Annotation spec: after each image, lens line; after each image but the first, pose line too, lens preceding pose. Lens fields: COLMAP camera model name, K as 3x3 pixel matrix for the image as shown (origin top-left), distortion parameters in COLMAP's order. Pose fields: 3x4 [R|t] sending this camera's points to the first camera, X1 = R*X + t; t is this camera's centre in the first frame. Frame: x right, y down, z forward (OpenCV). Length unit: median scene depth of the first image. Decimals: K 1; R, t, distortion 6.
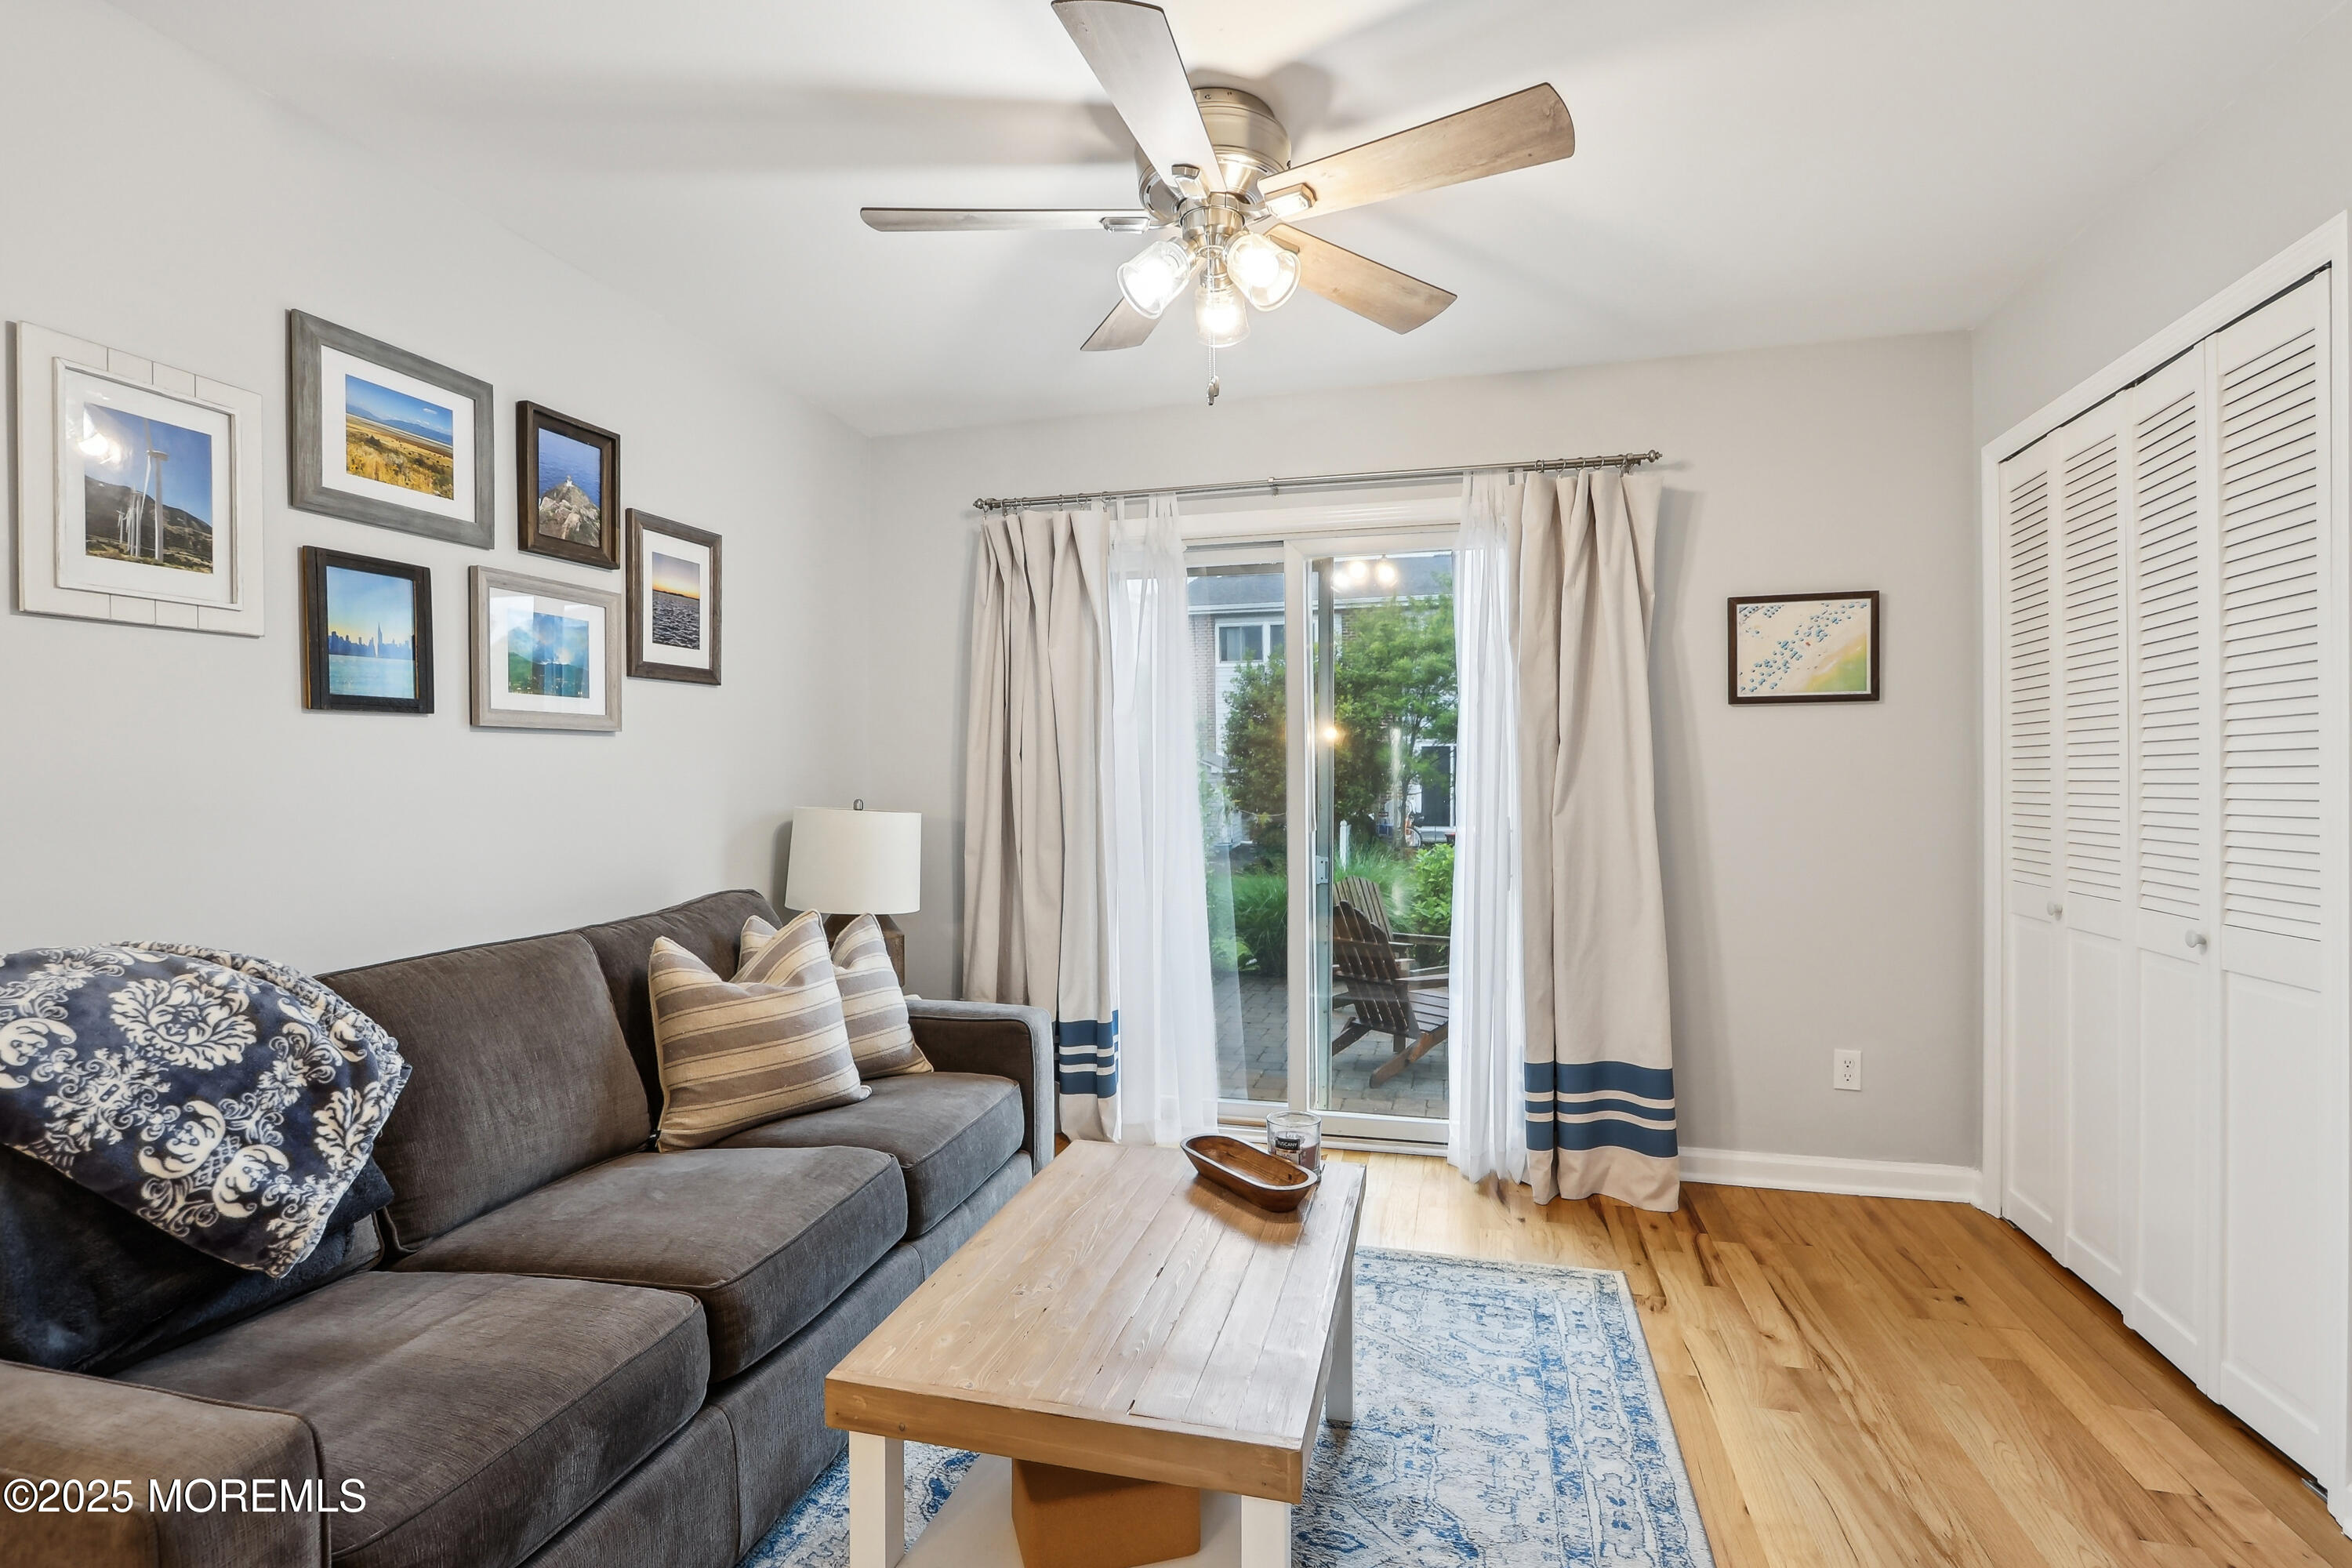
lens RADIAL K [[1126.4, 0, 1177.9], [0, 1126.4, 787.1], [0, 0, 1]] dist [-0.003136, -0.000038]
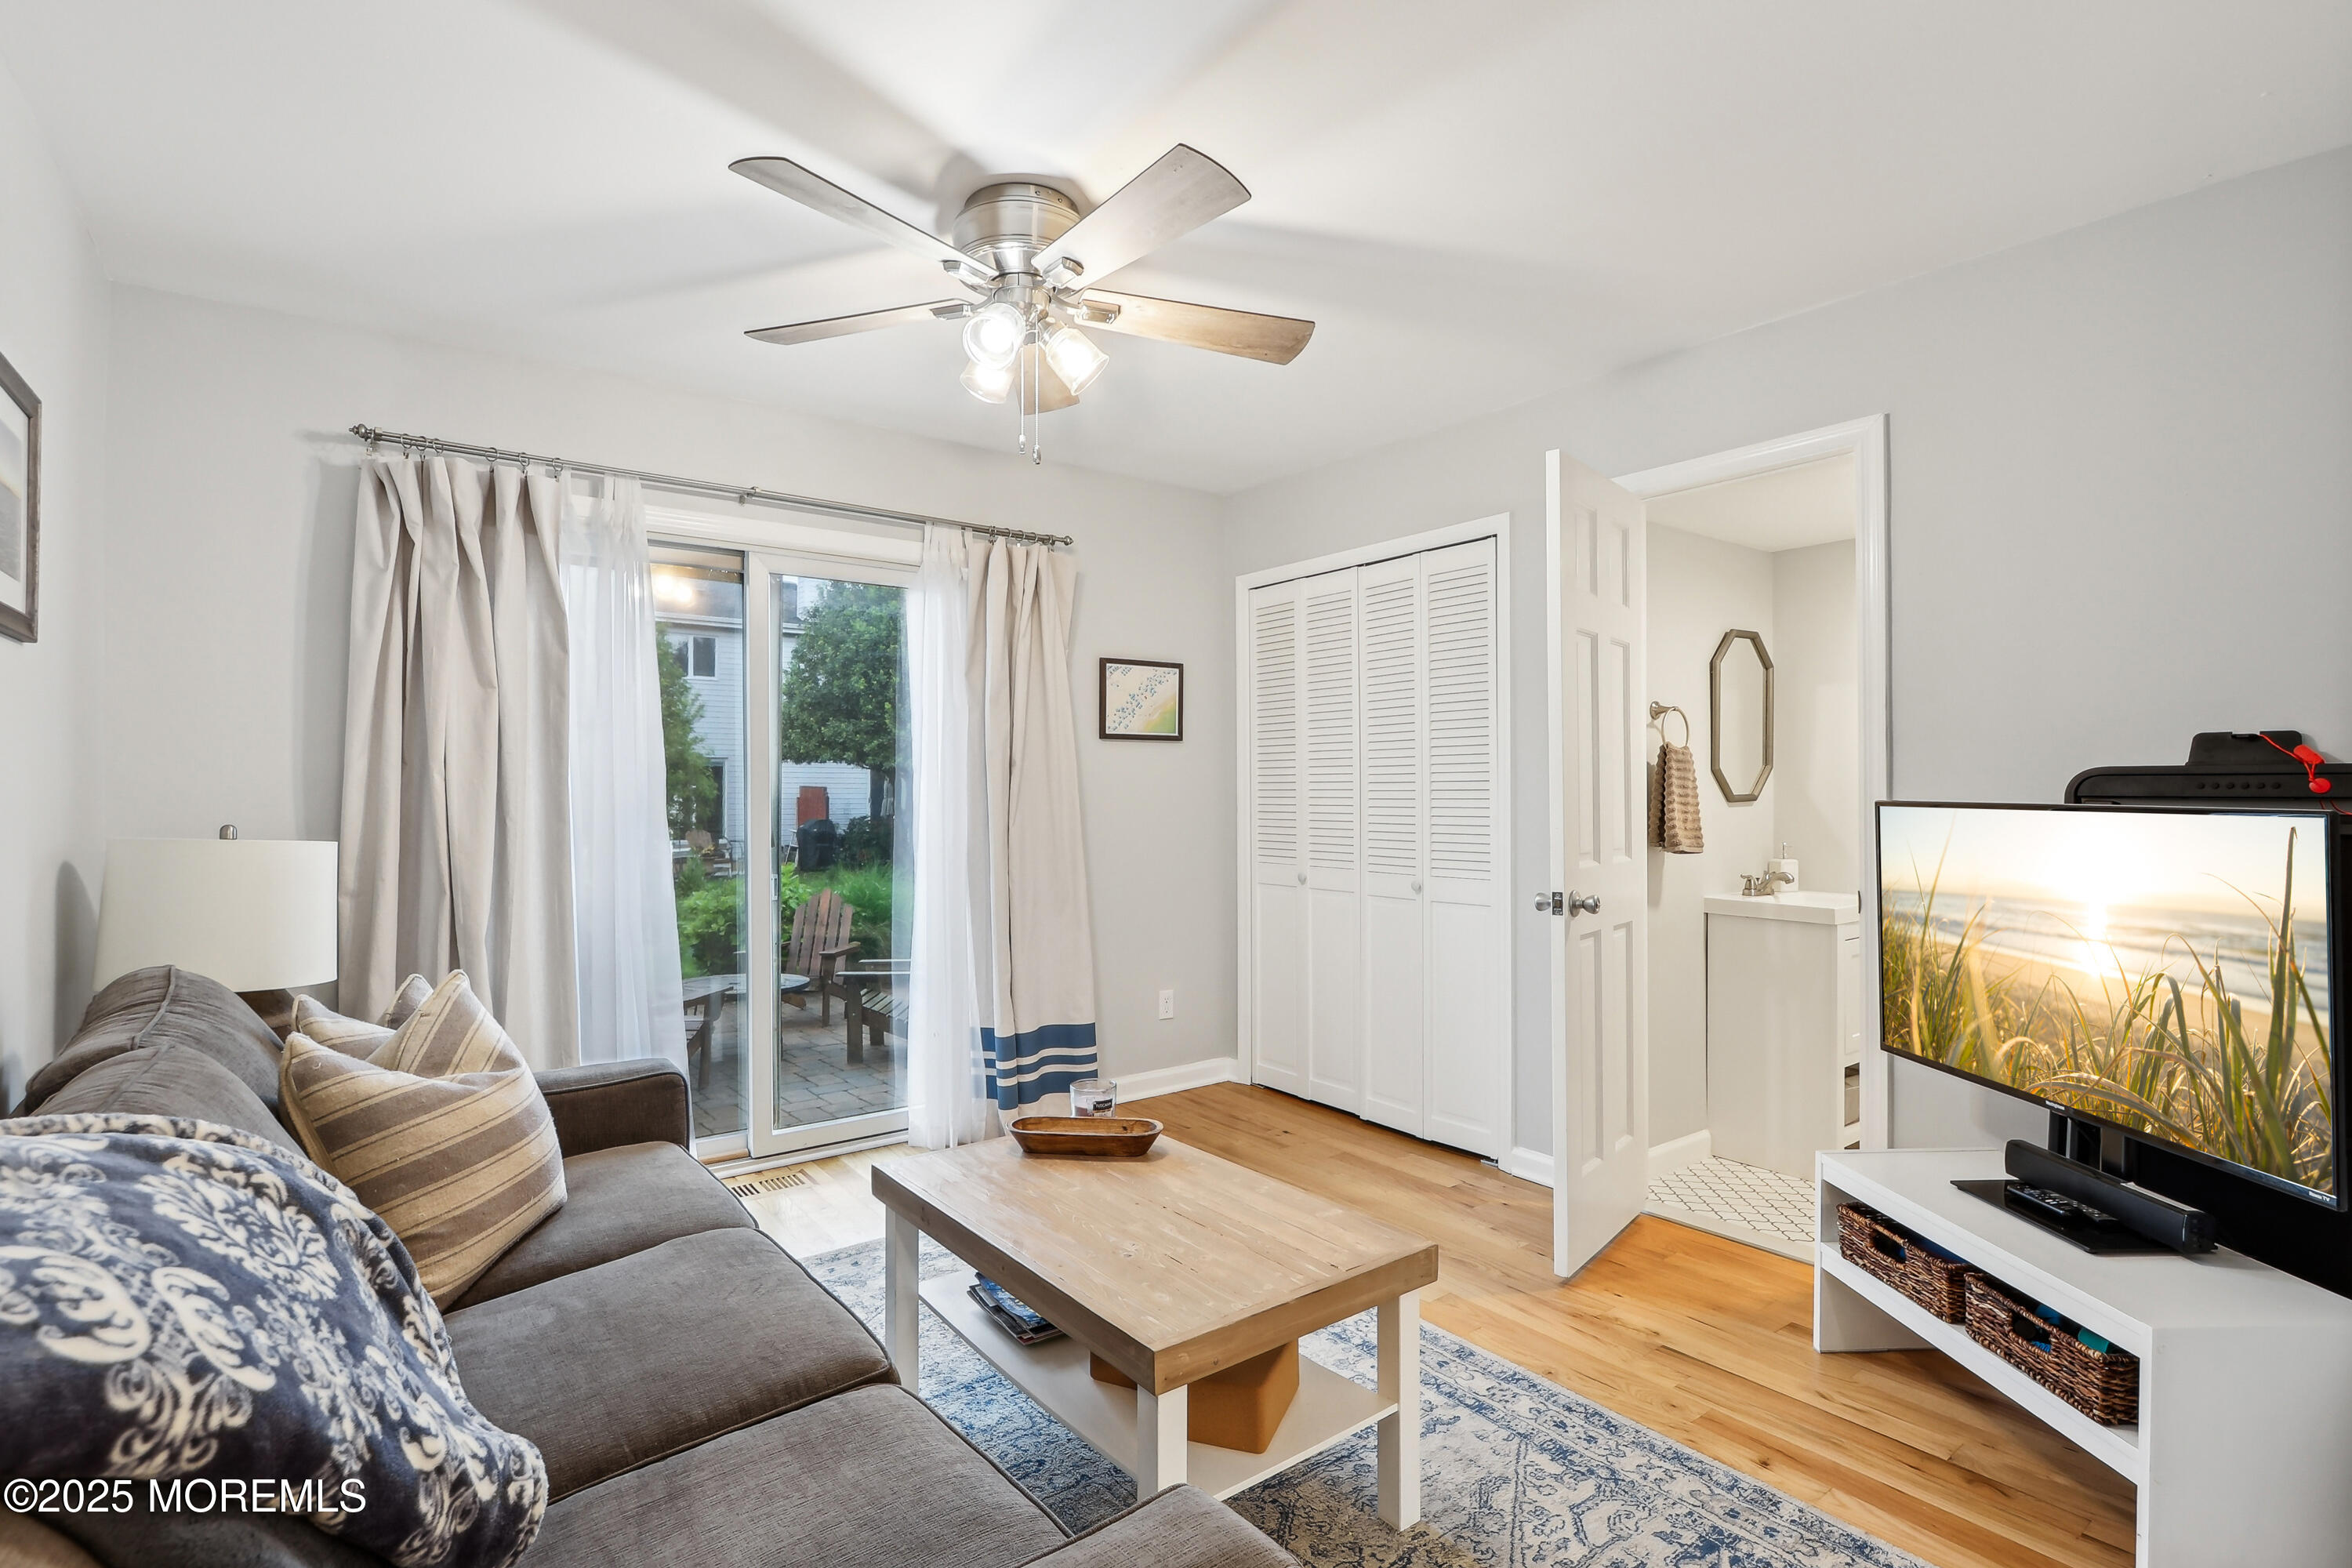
lens RADIAL K [[1115.2, 0, 1173.9], [0, 1115.2, 796.3], [0, 0, 1]] dist [-0.014185, -0.000981]
pose [[0.618781, 0.000128, 0.785564, -0.587787], [0.003062, 0.999992, -0.002575, -0.004355], [-0.785558, 0.003999, 0.618775, 0.163503]]
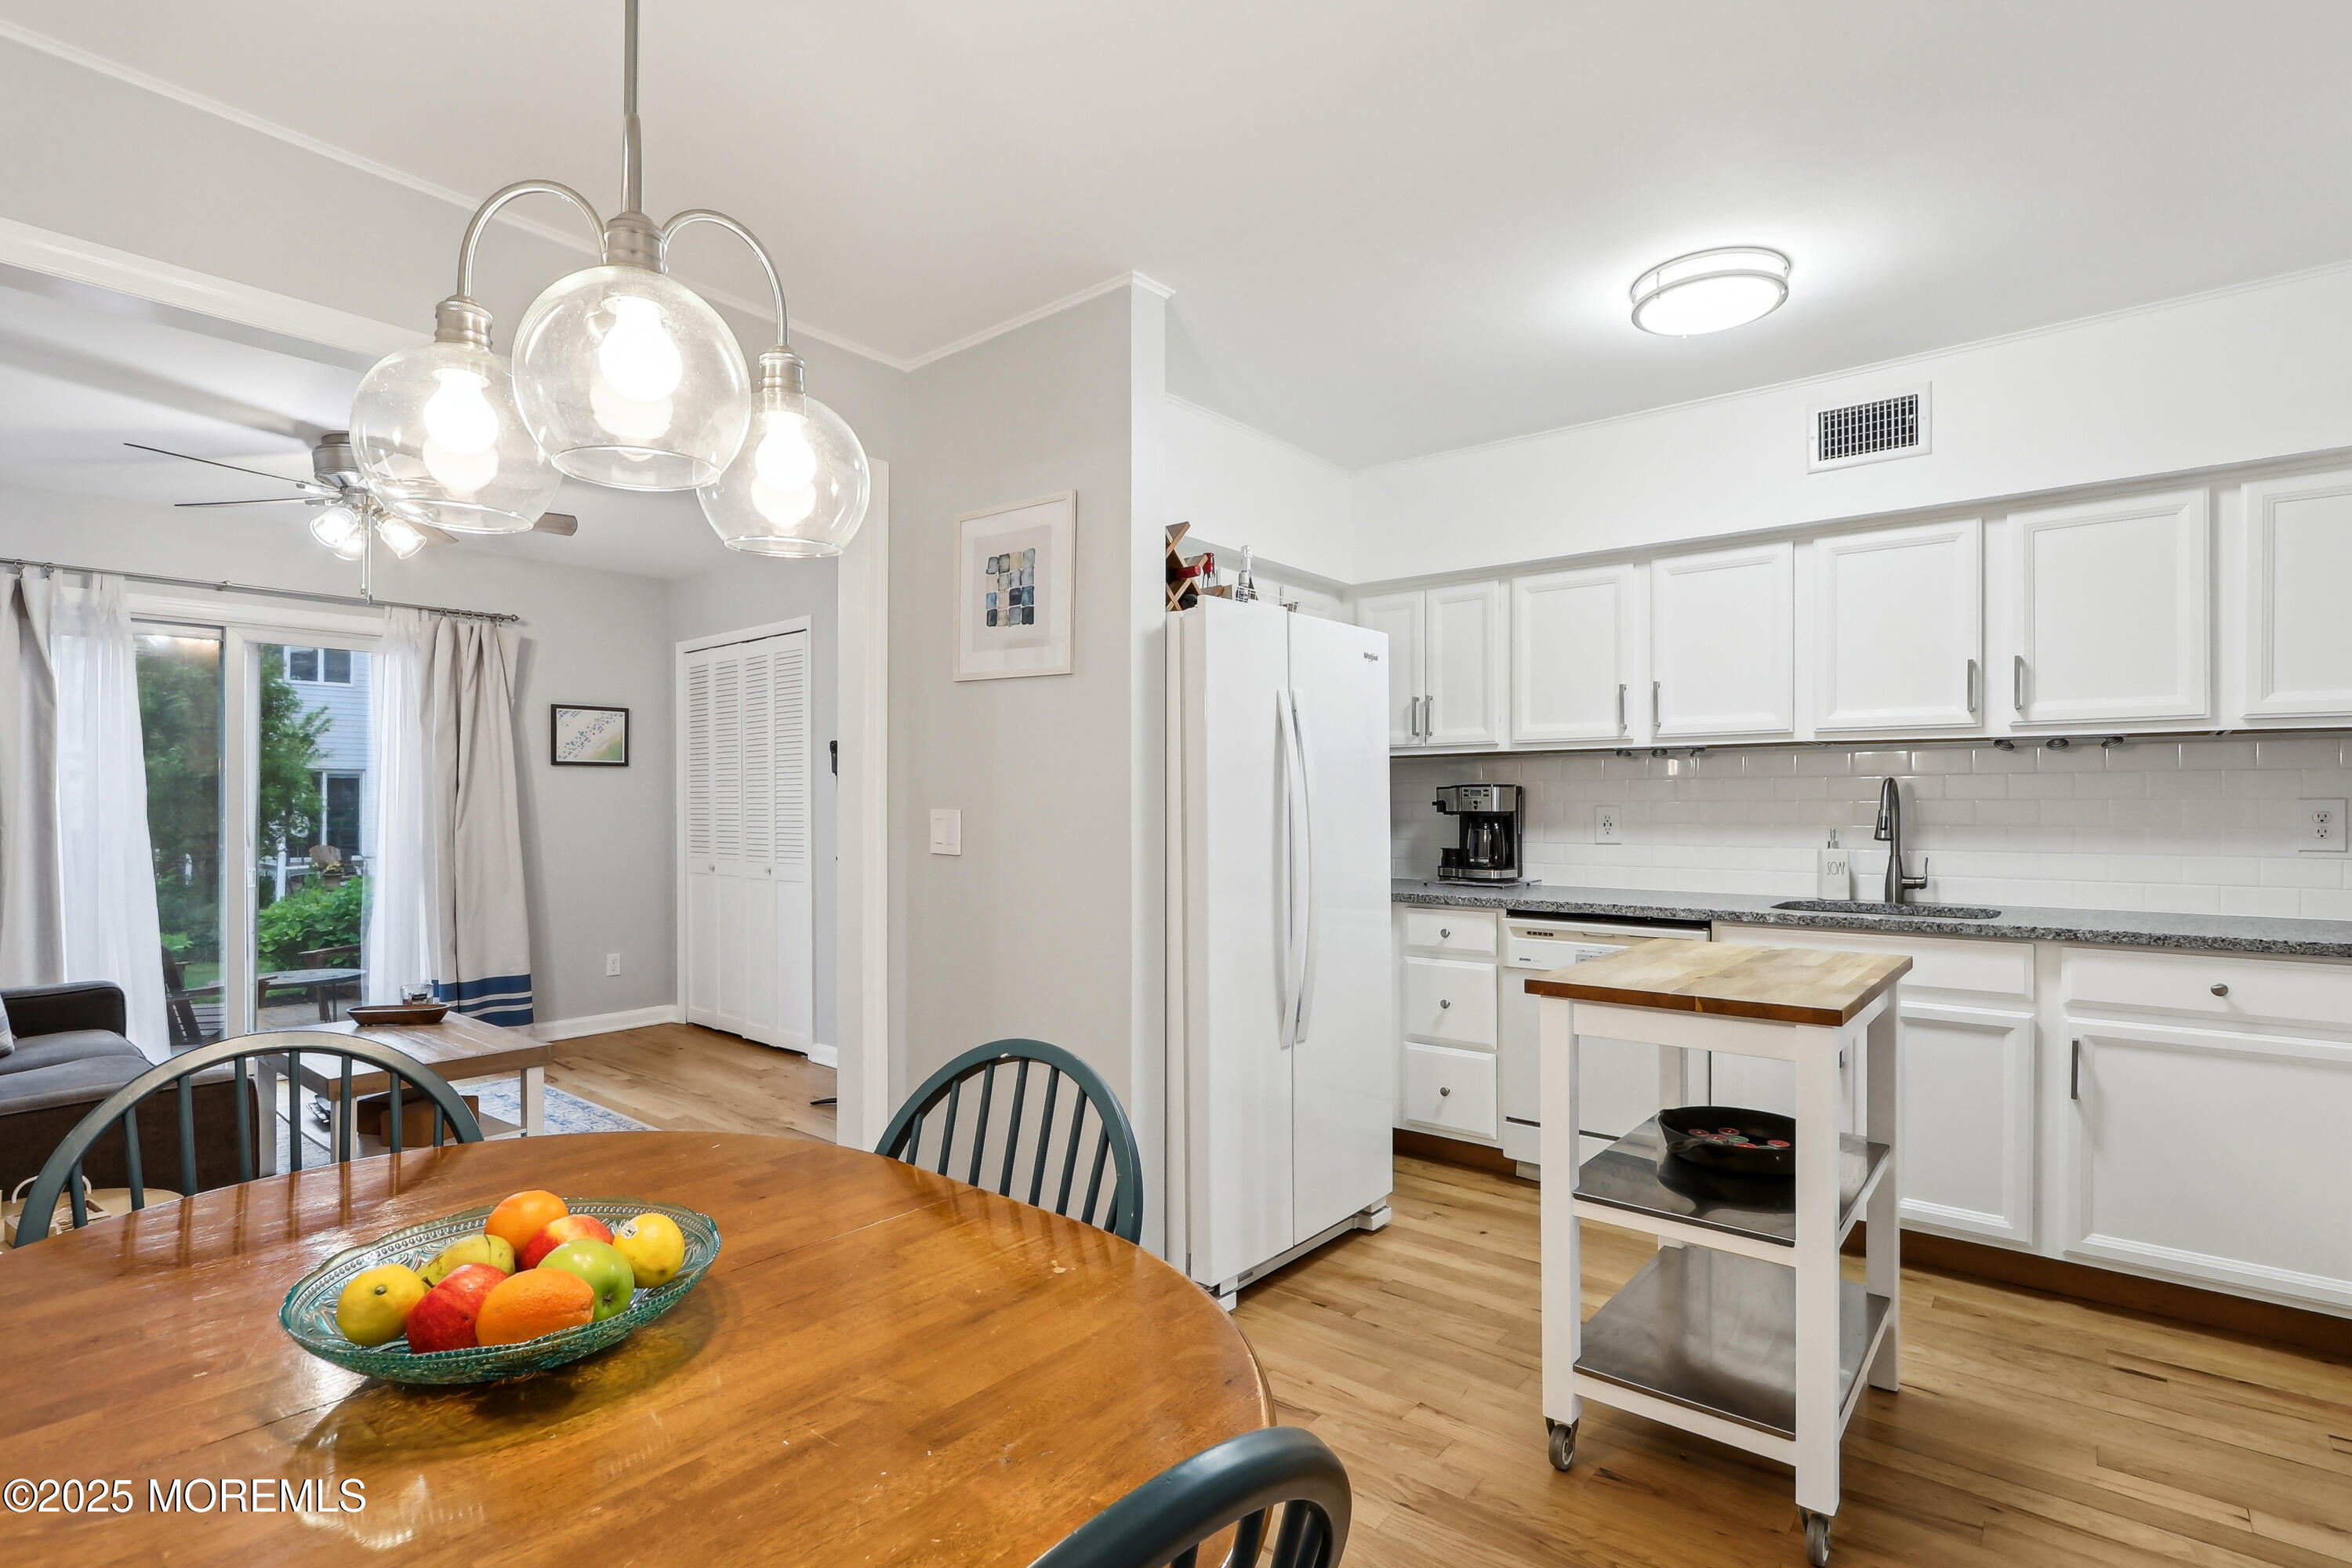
lens RADIAL K [[1130.9, 0, 1160.7], [0, 1130.9, 816.0], [0, 0, 1]] dist [-0.018580, 0.000546]
pose [[0.435444, -0.005072, 0.900201, -0.818731], [0.005898, 0.999979, 0.002781, 0.007685], [-0.900196, 0.004099, 0.435465, -0.745760]]
